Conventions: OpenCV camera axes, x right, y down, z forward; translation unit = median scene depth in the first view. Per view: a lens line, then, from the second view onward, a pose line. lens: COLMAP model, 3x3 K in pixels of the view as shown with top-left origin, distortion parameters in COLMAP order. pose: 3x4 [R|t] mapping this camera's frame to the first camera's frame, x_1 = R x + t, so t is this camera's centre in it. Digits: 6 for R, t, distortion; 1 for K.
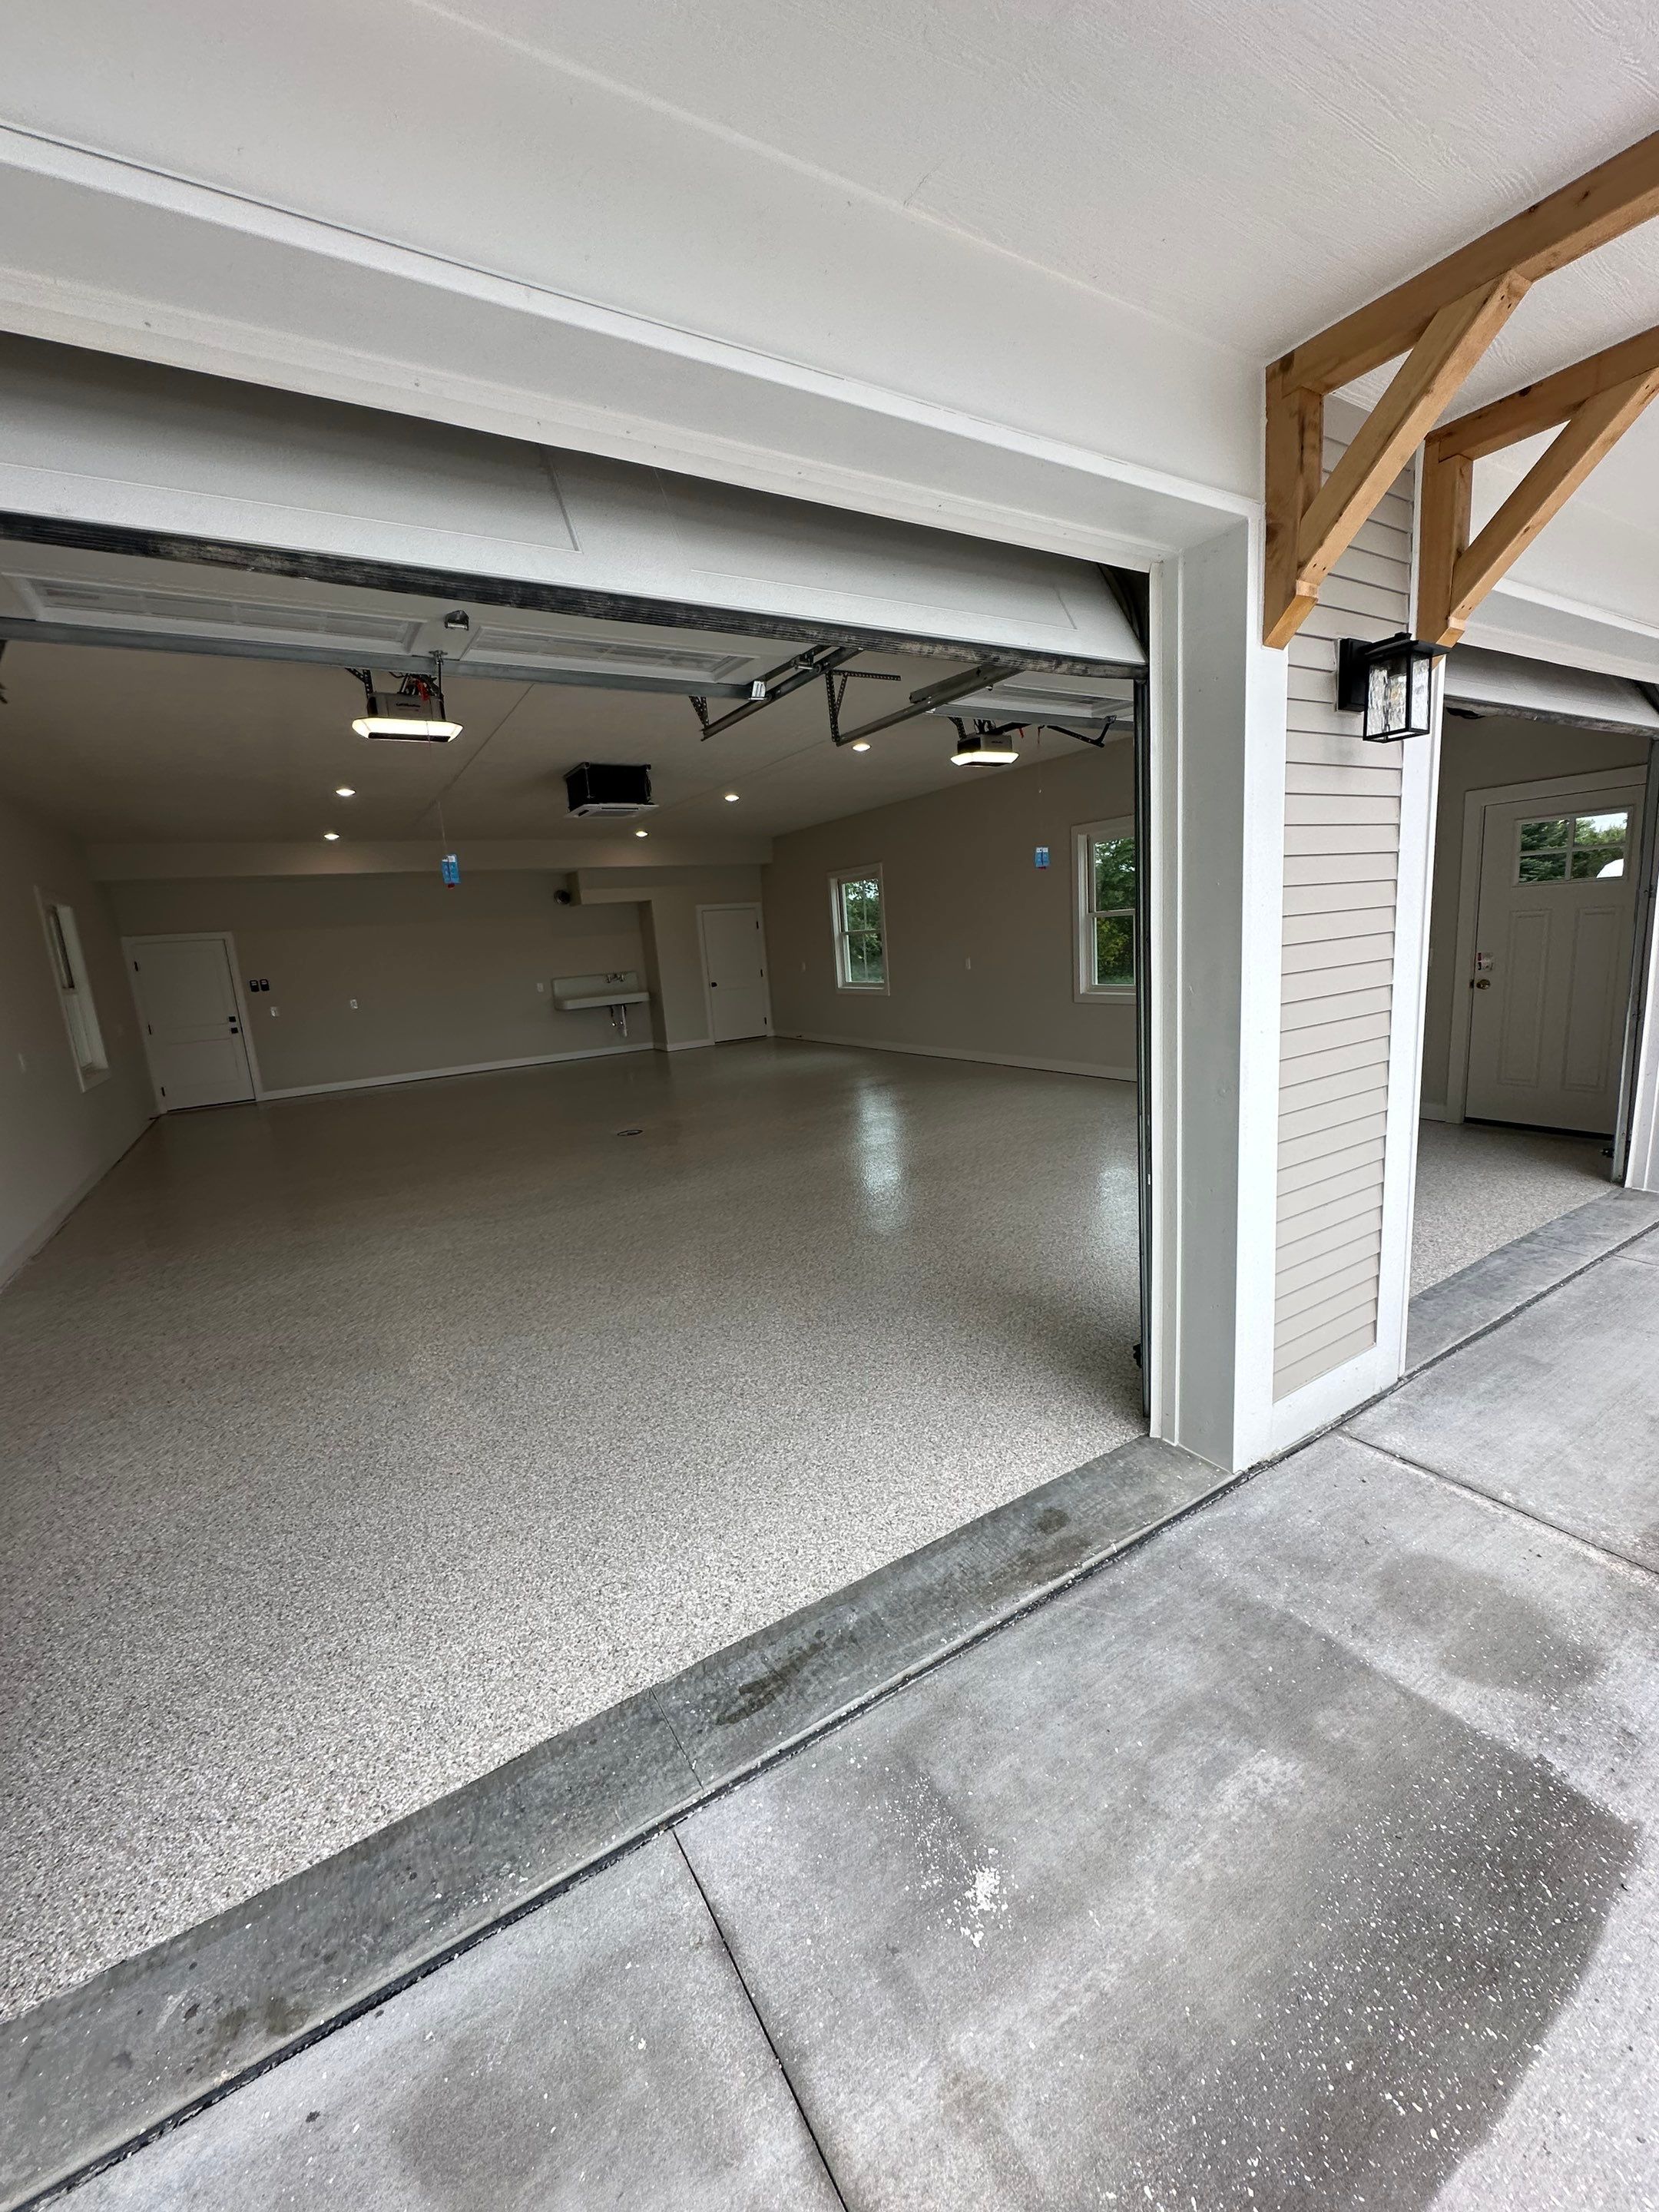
lens RADIAL K [[885.7, 0, 827.8], [0, 885.7, 1101.2], [0, 0, 1]] dist [-0.002238, 0.000686]
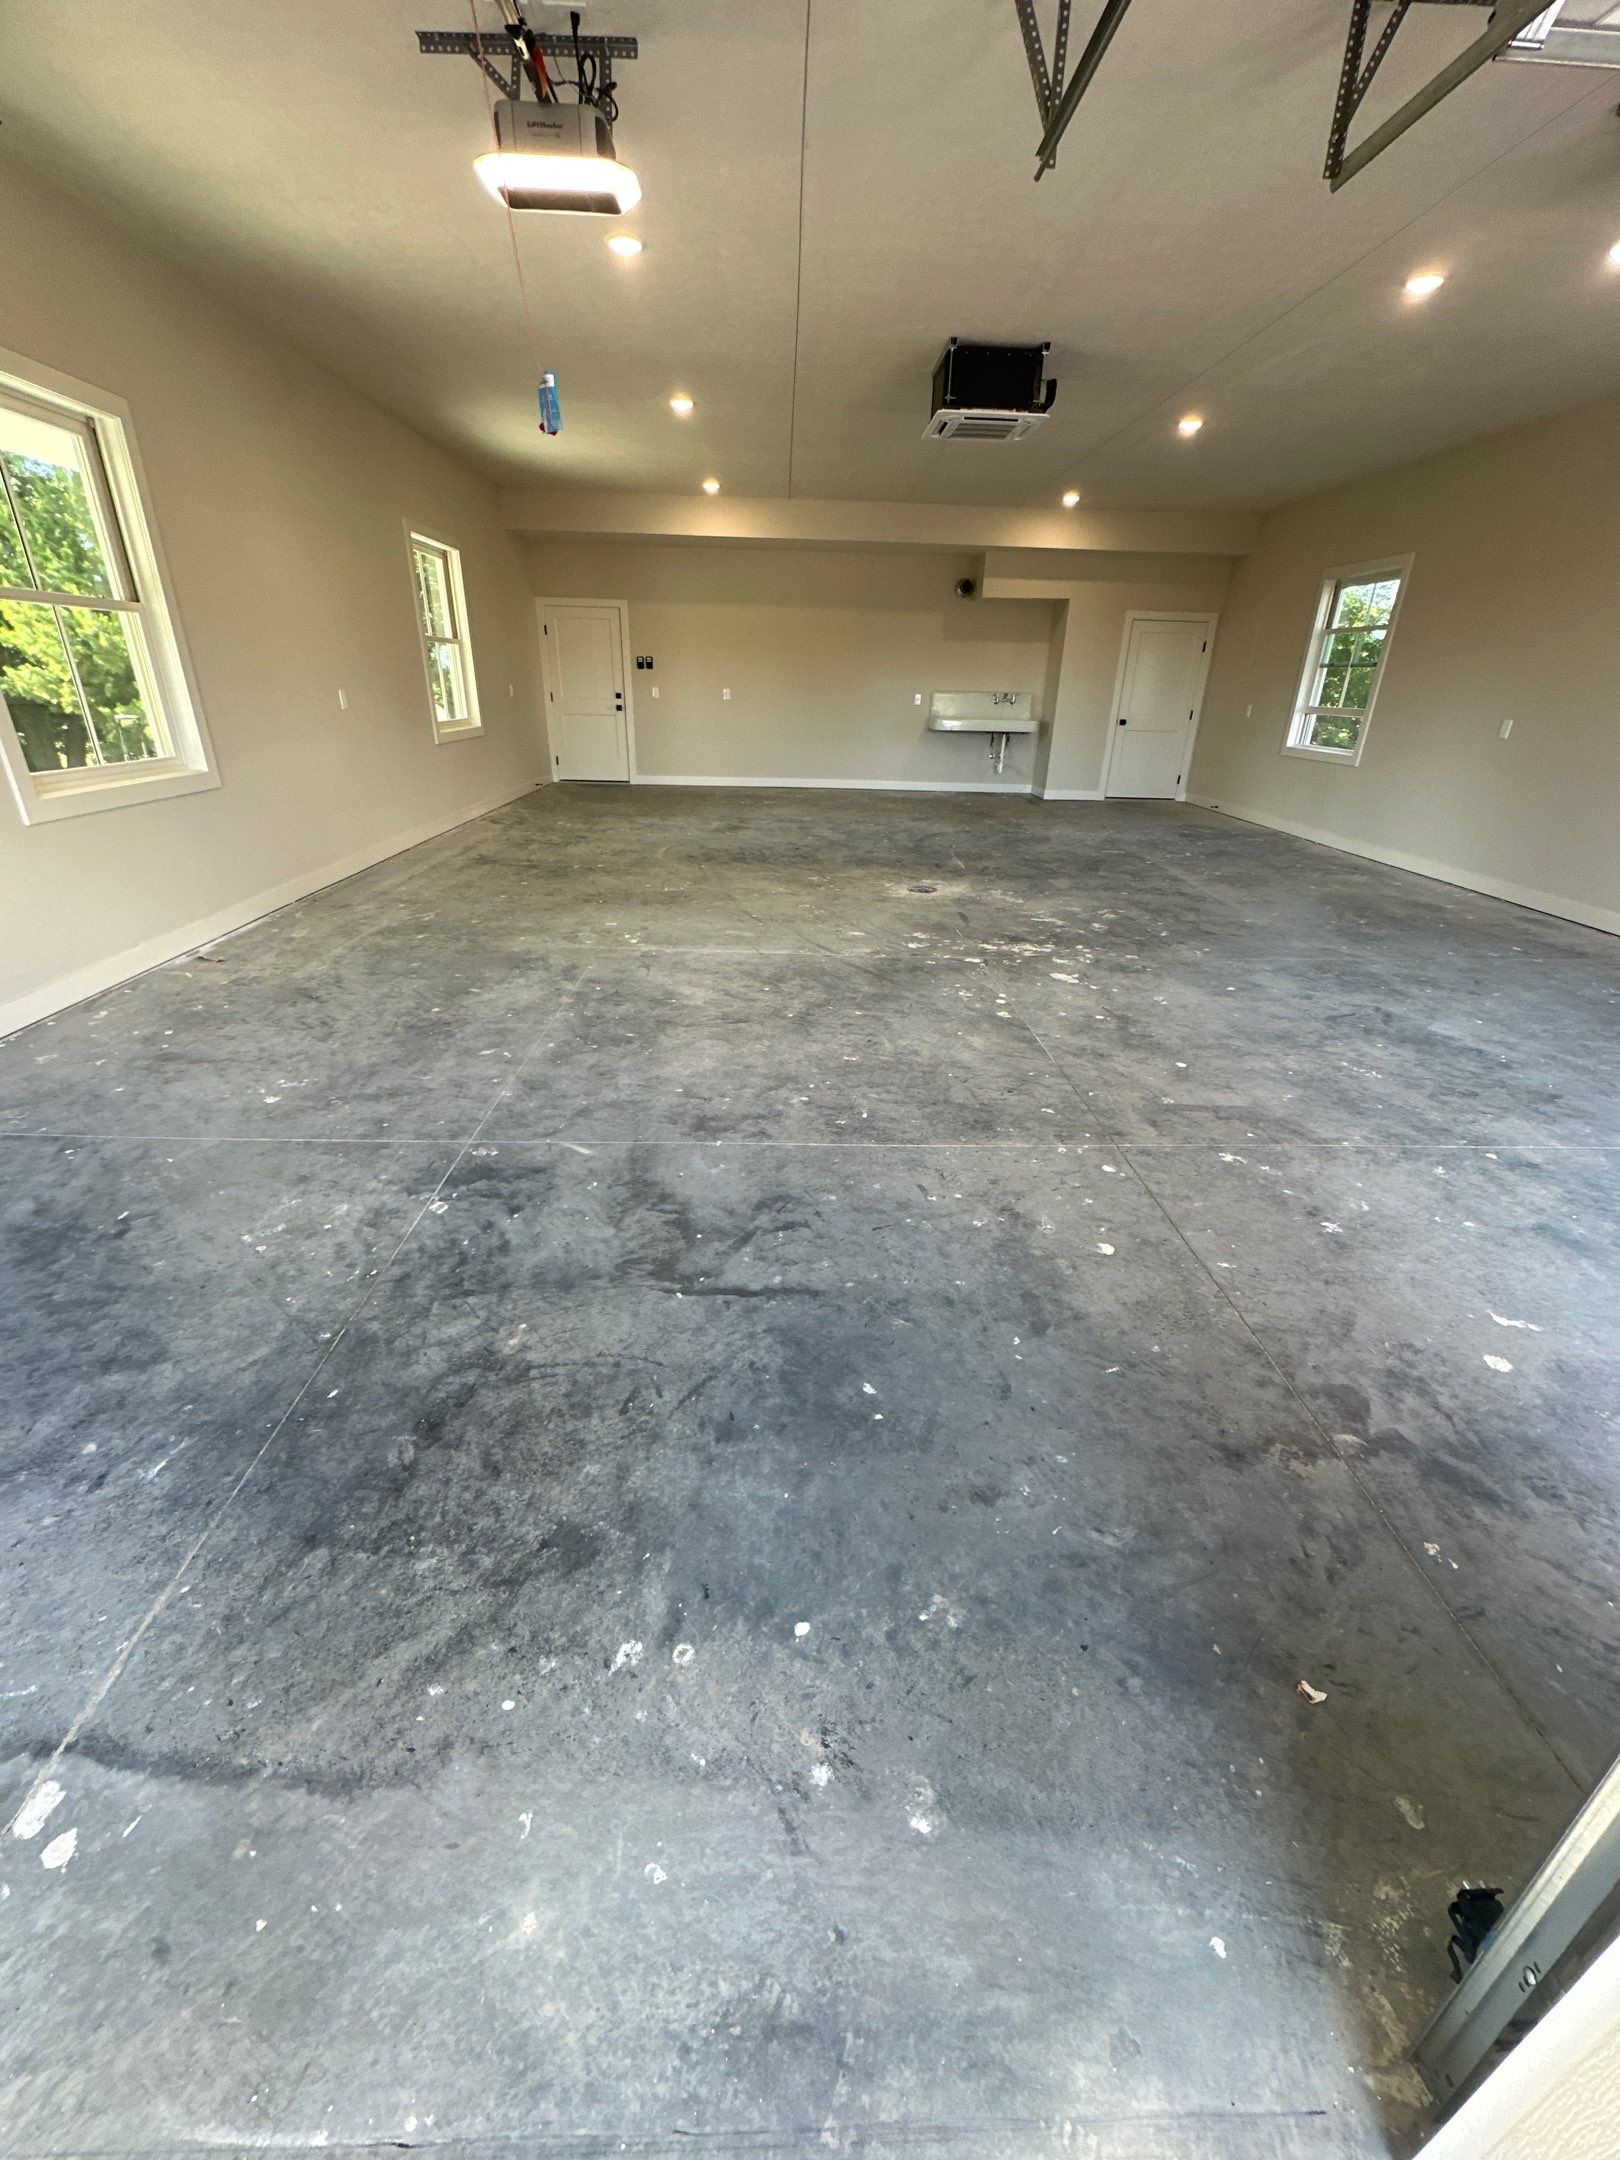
lens RADIAL K [[864.9, 0, 808.3], [0, 864.9, 1075.3], [0, 0, 1]] dist [-0.002238, 0.000686]
pose [[0.865701, 0.290617, -0.407558, 0.250220], [-0.177442, 0.939497, 0.293019, -0.071512], [0.468056, -0.181349, 0.864891, 0.928002]]
